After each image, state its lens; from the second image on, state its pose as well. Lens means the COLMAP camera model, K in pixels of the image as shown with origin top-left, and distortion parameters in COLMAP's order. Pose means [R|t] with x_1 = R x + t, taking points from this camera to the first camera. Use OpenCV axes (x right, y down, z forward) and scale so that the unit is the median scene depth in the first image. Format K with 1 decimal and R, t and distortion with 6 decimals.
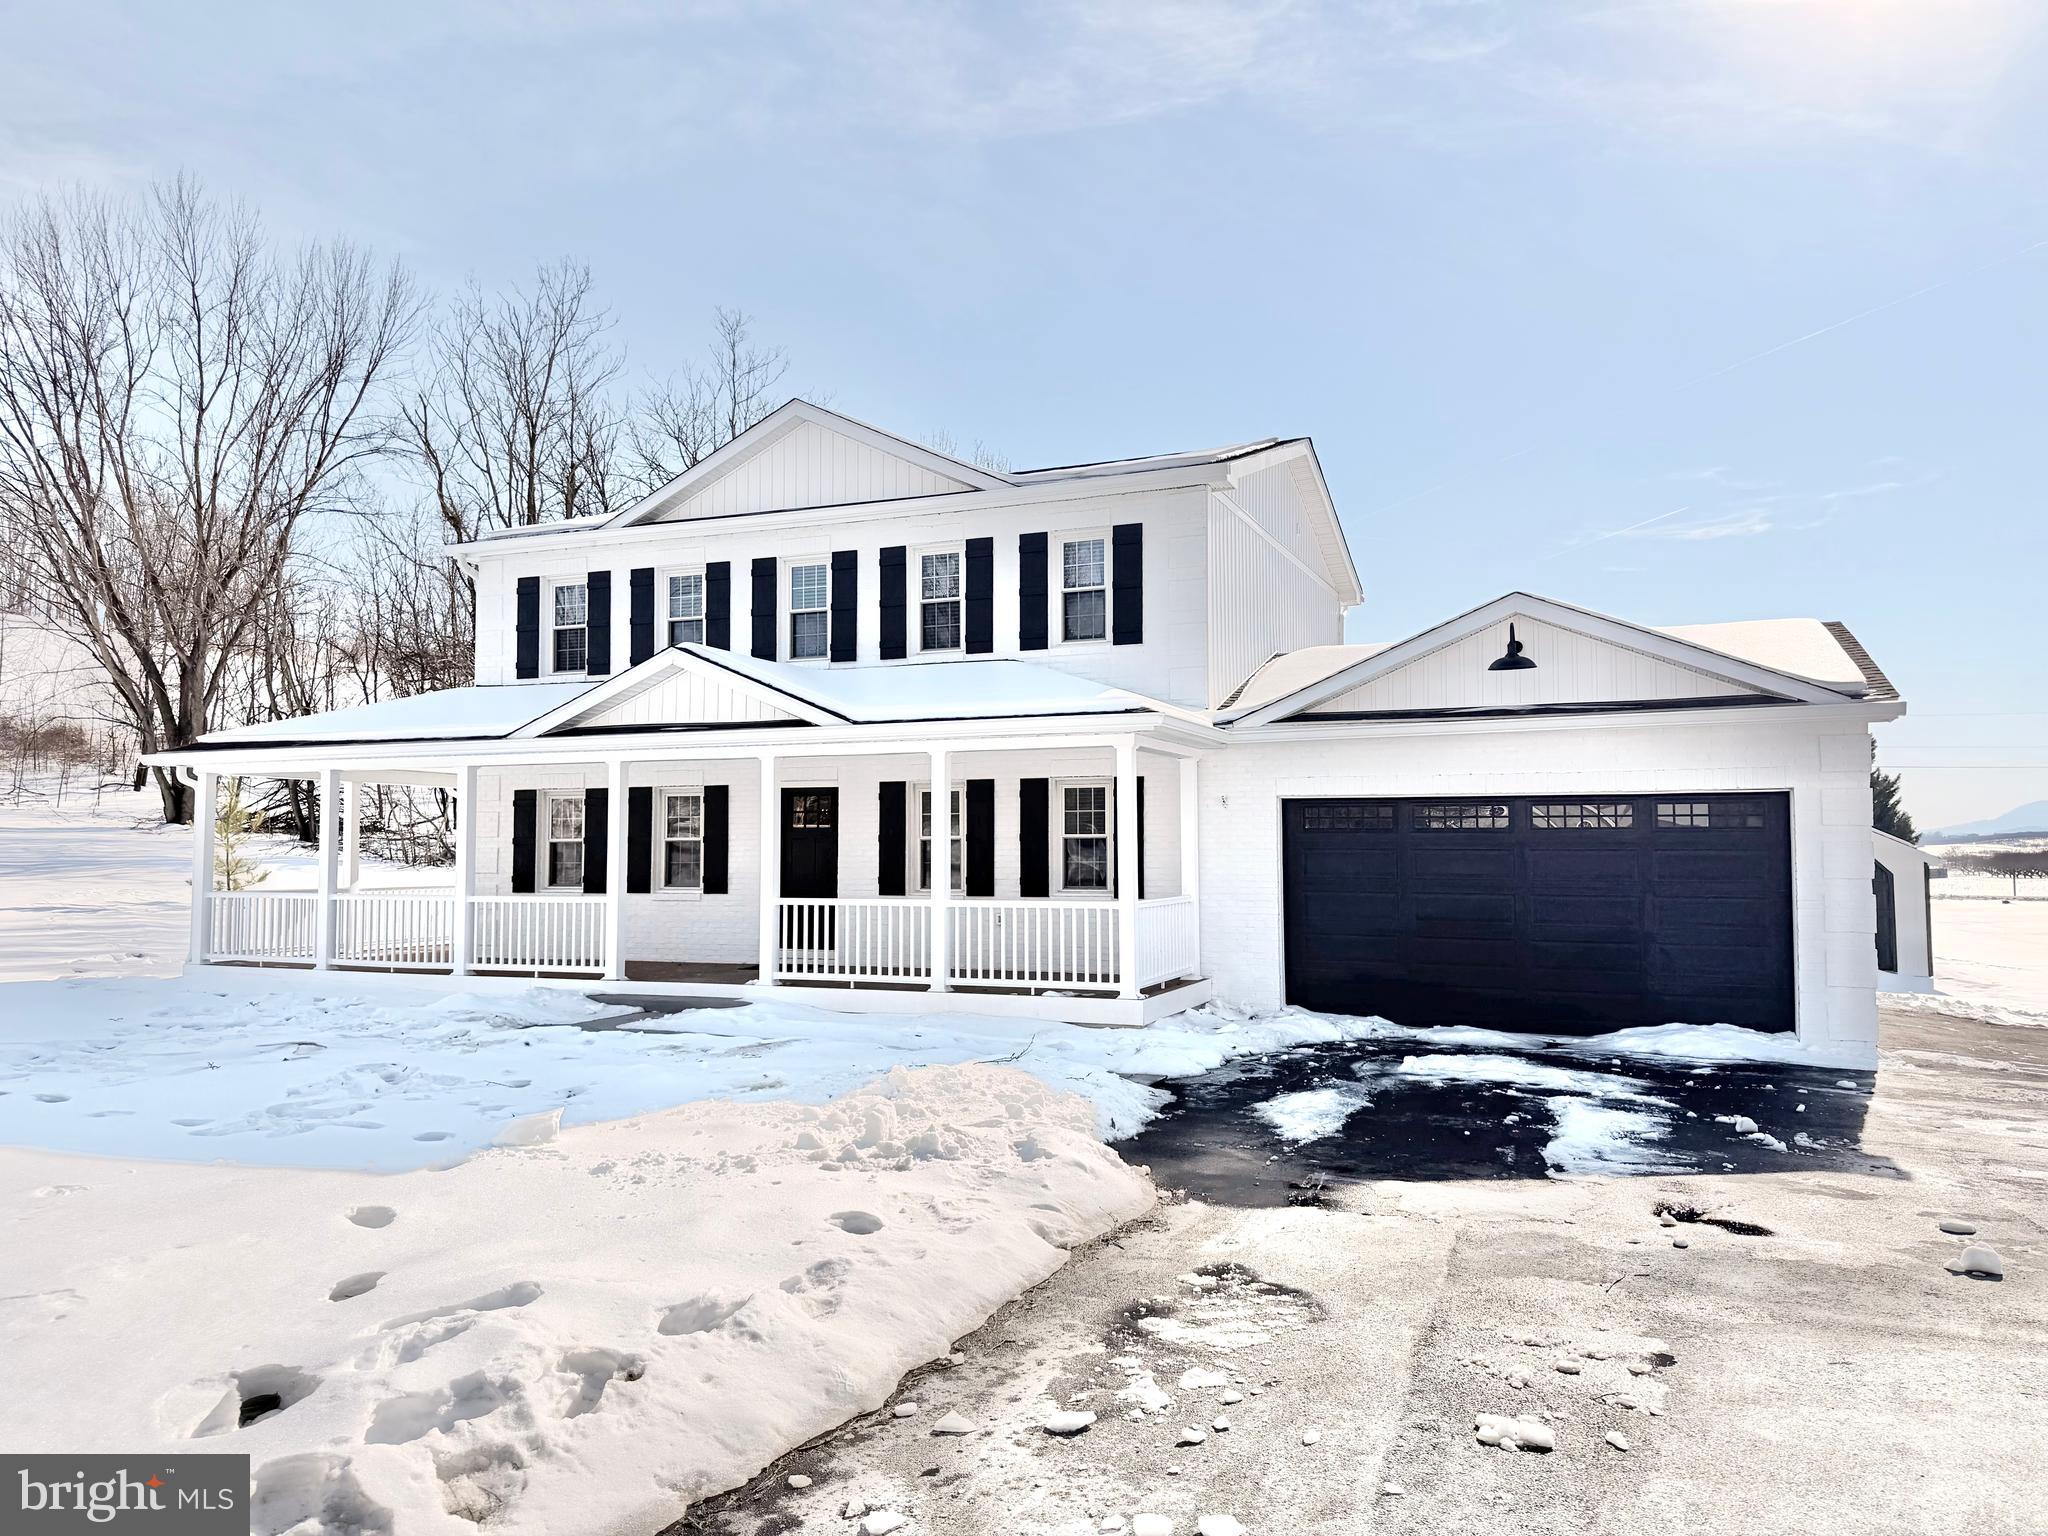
lens RADIAL K [[1437.6, 0, 1024.0], [0, 1437.6, 768.0], [0, 0, 1]] dist [0.055108, -0.001480]
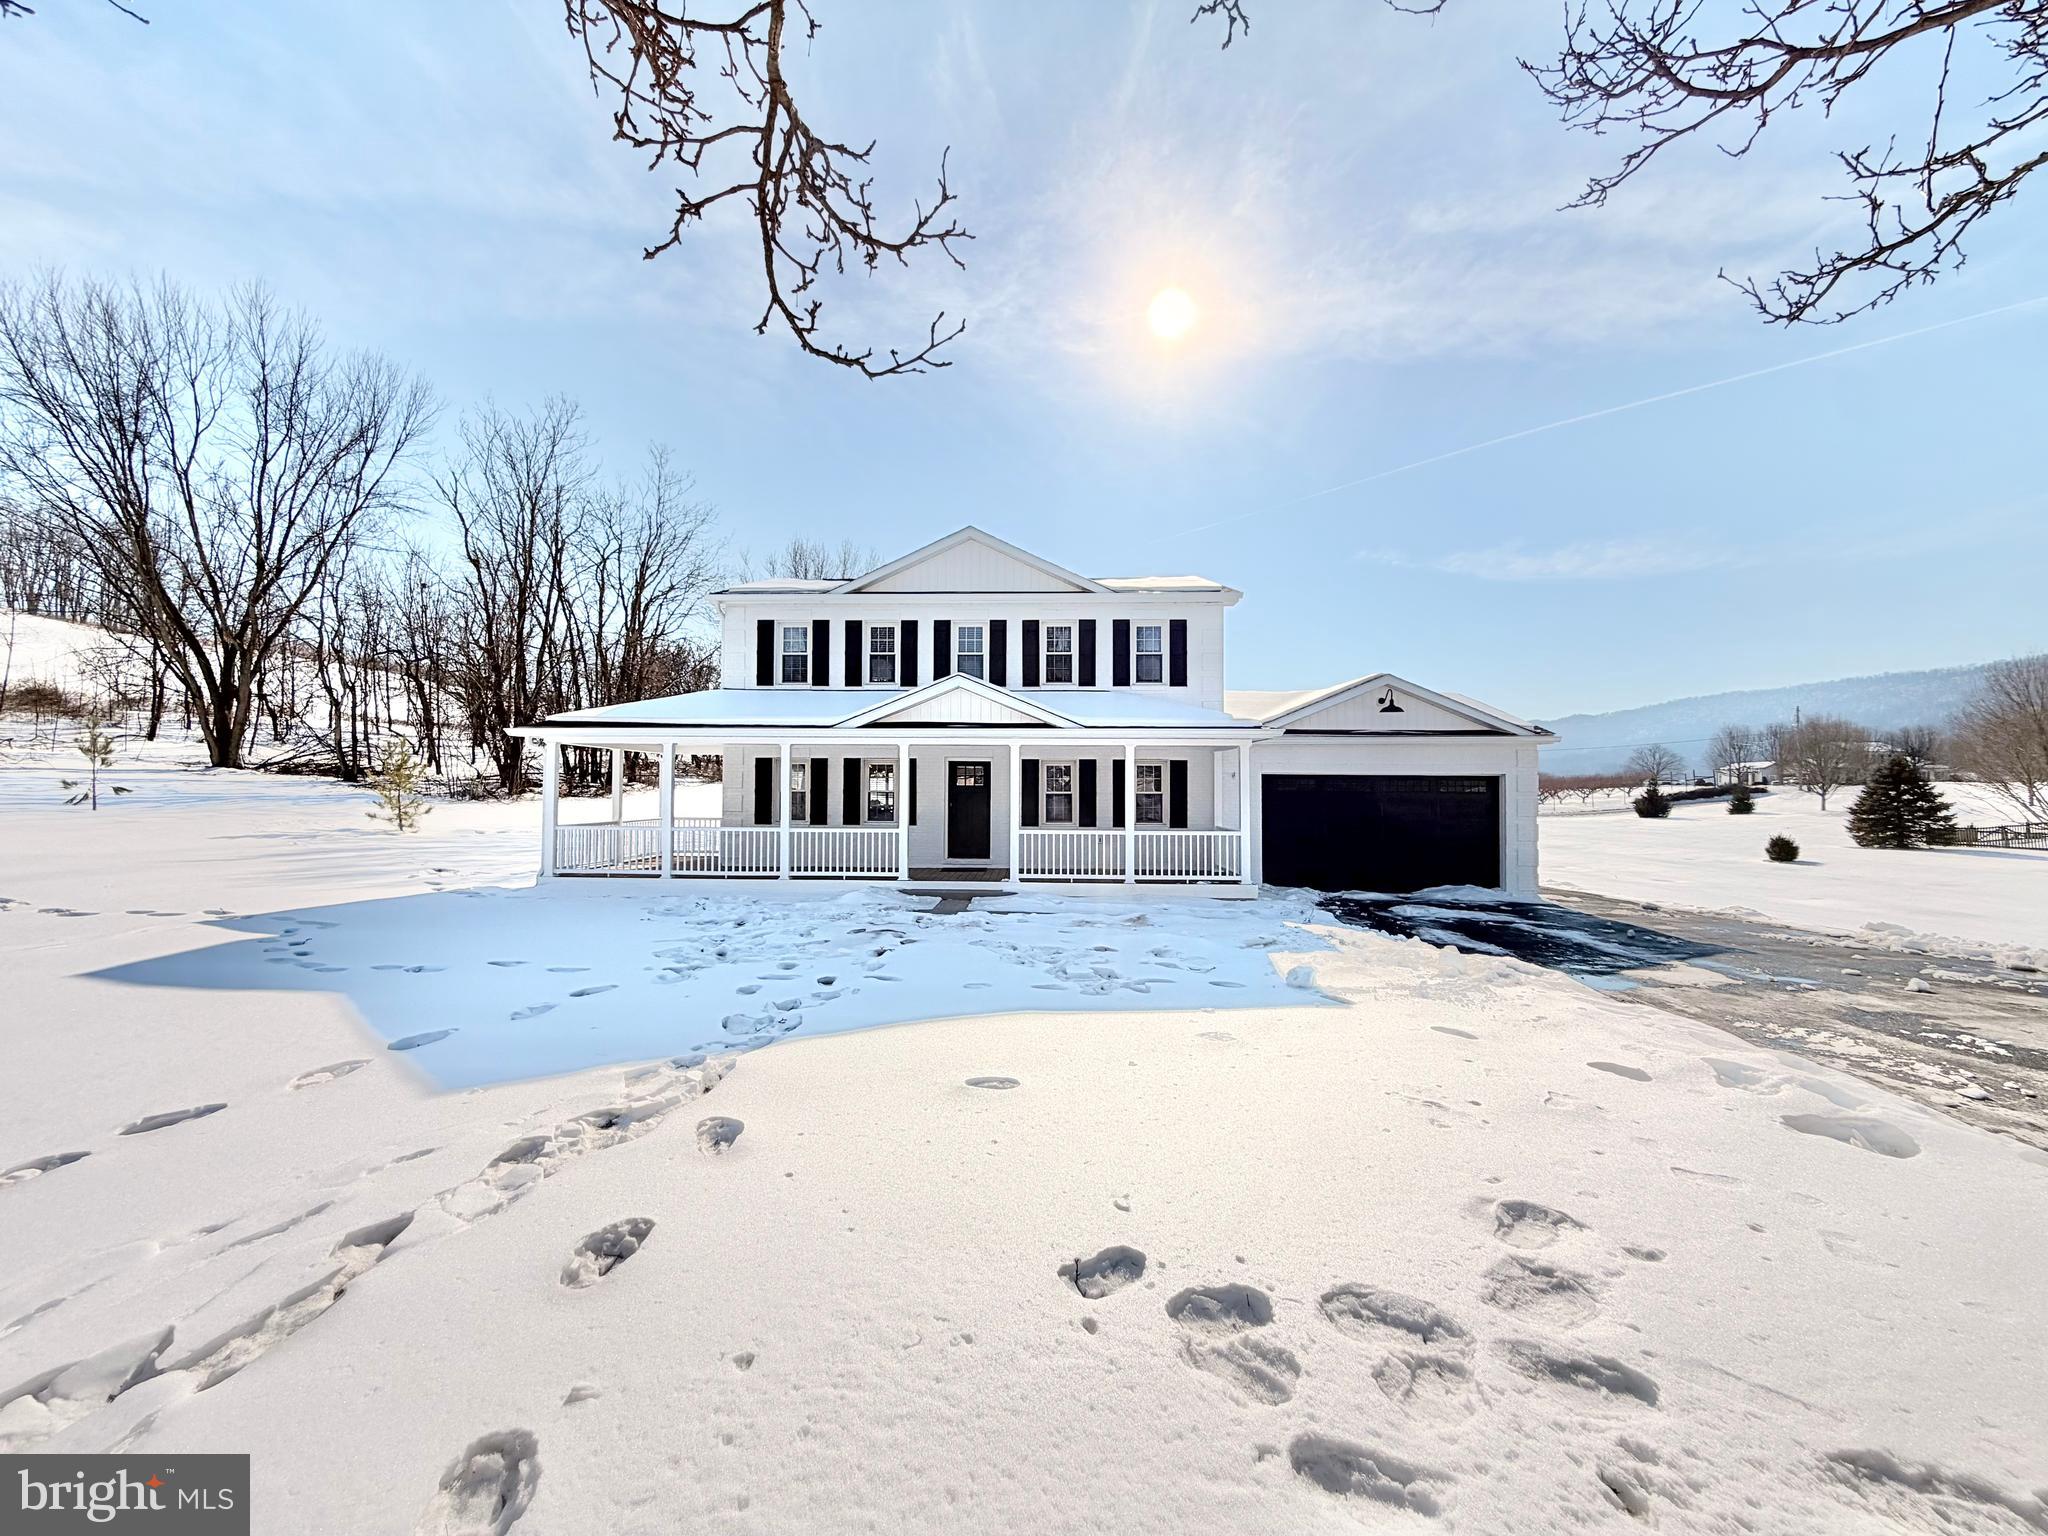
lens RADIAL K [[818.8, 0, 1013.4], [0, 818.8, 761.9], [0, 0, 1]] dist [0.001329, 0.000140]
pose [[0.931440, 0.023215, 0.363153, -0.473655], [-0.030137, 0.999456, 0.013406, 0.000657], [-0.362644, -0.023432, 0.931633, 0.117365]]
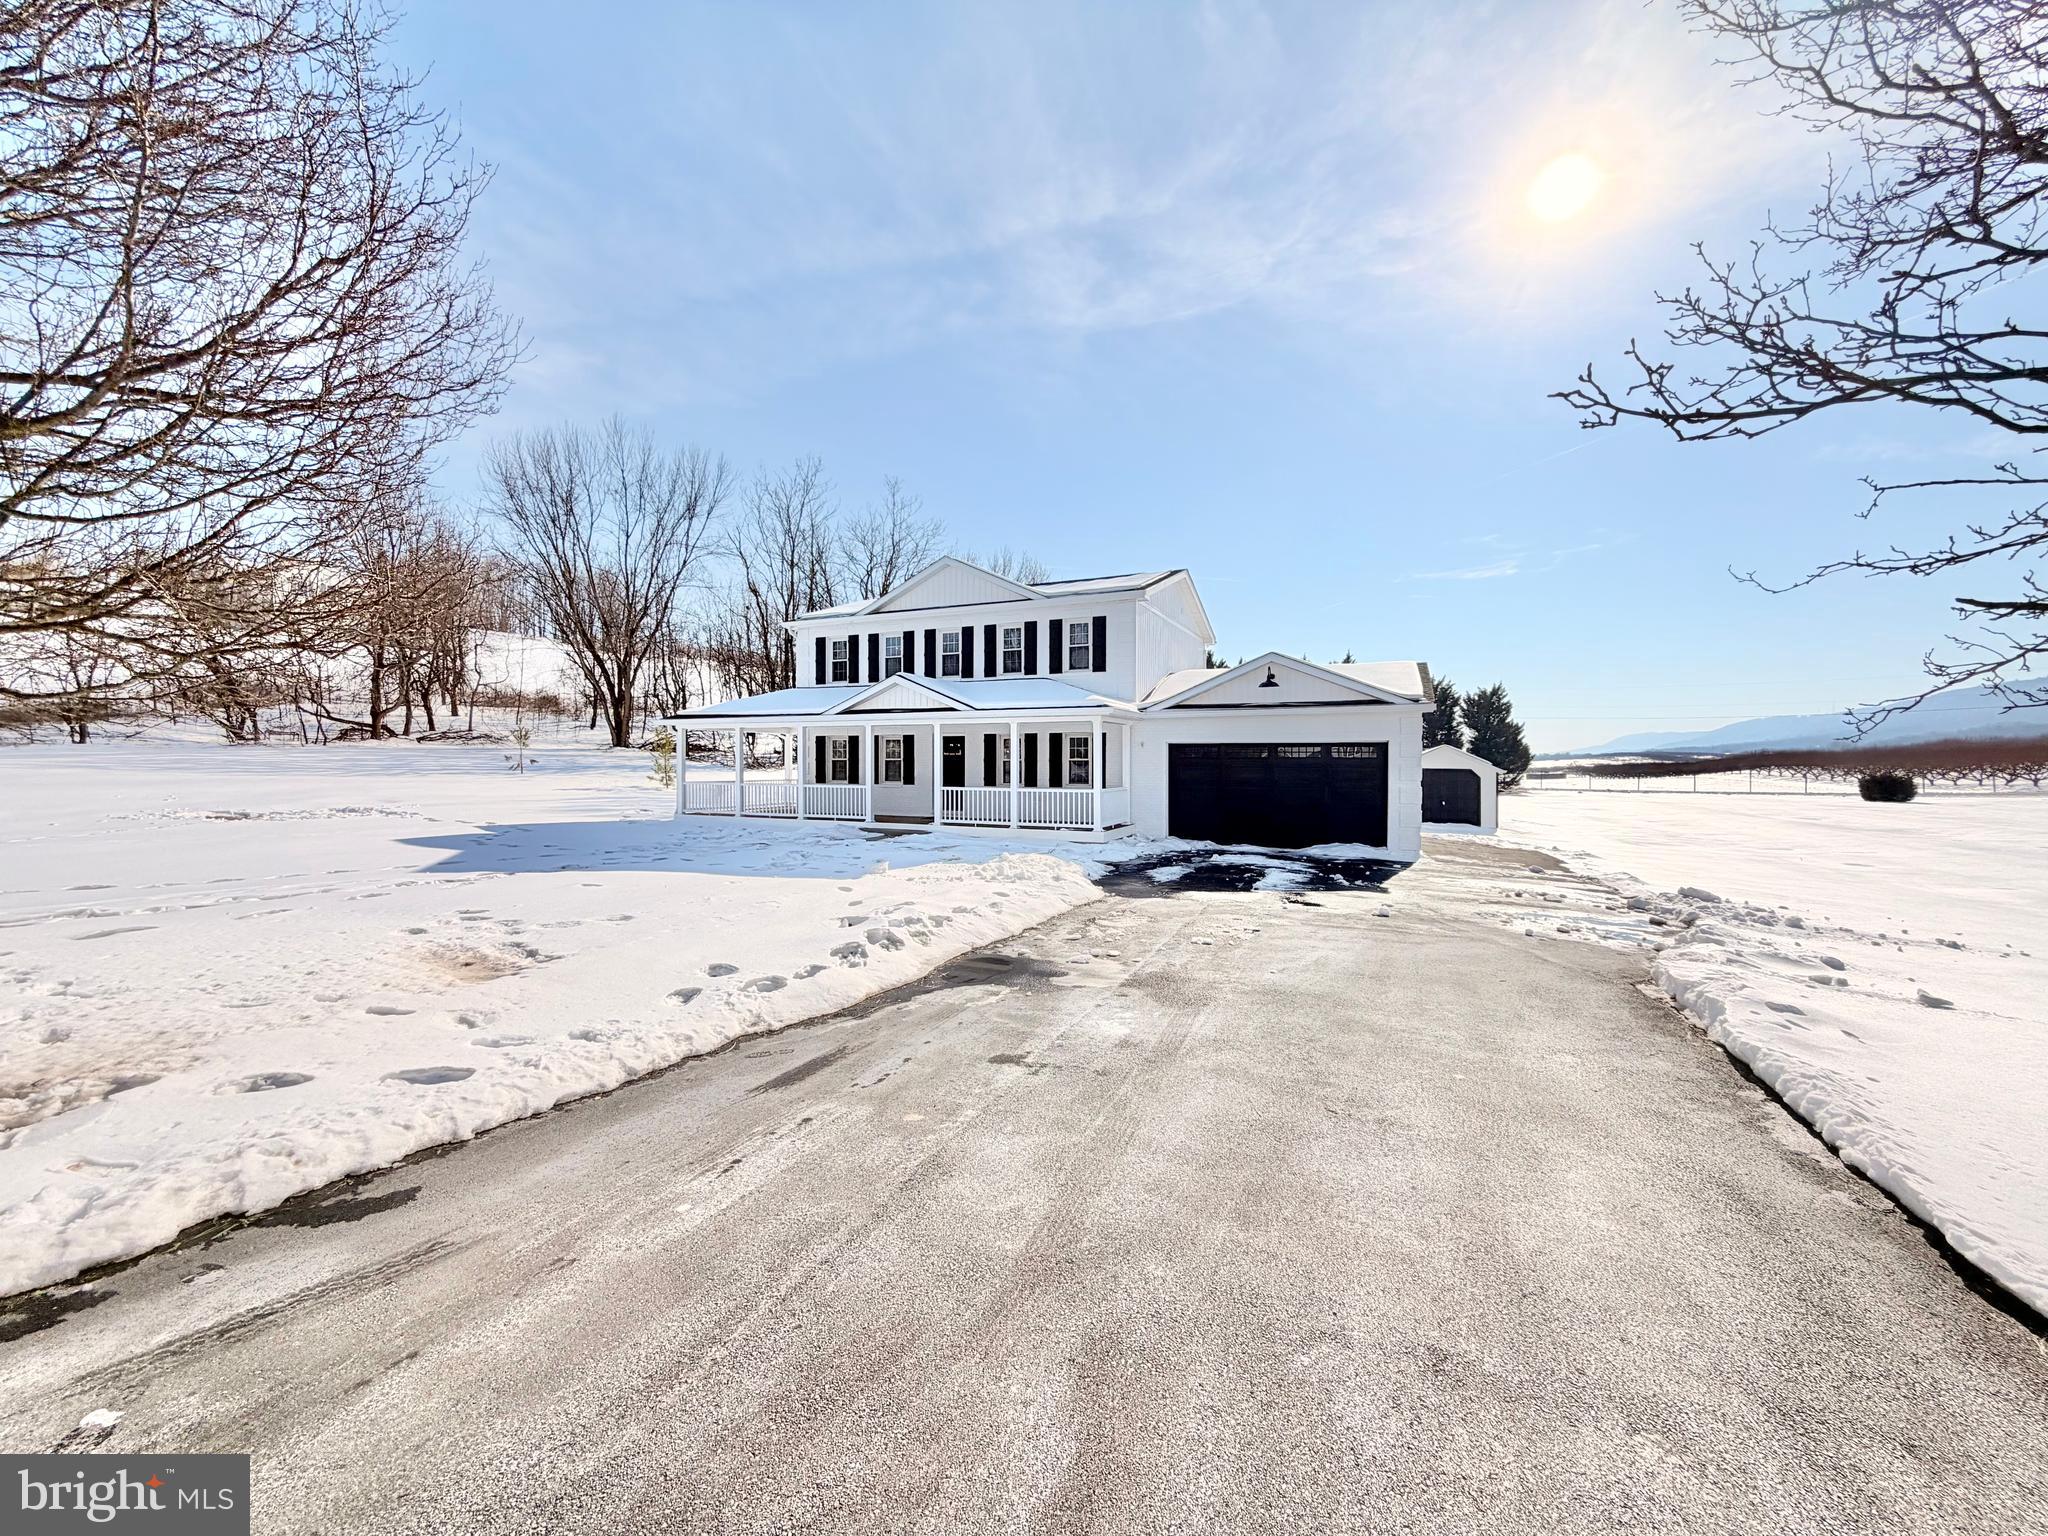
lens RADIAL K [[818.8, 0, 1013.4], [0, 818.8, 761.9], [0, 0, 1]] dist [0.001329, 0.000140]
pose [[0.999287, 0.004701, -0.037460, -0.010192], [-0.002513, 0.998300, 0.058230, -0.020638], [0.037670, -0.058094, 0.997600, -0.239701]]
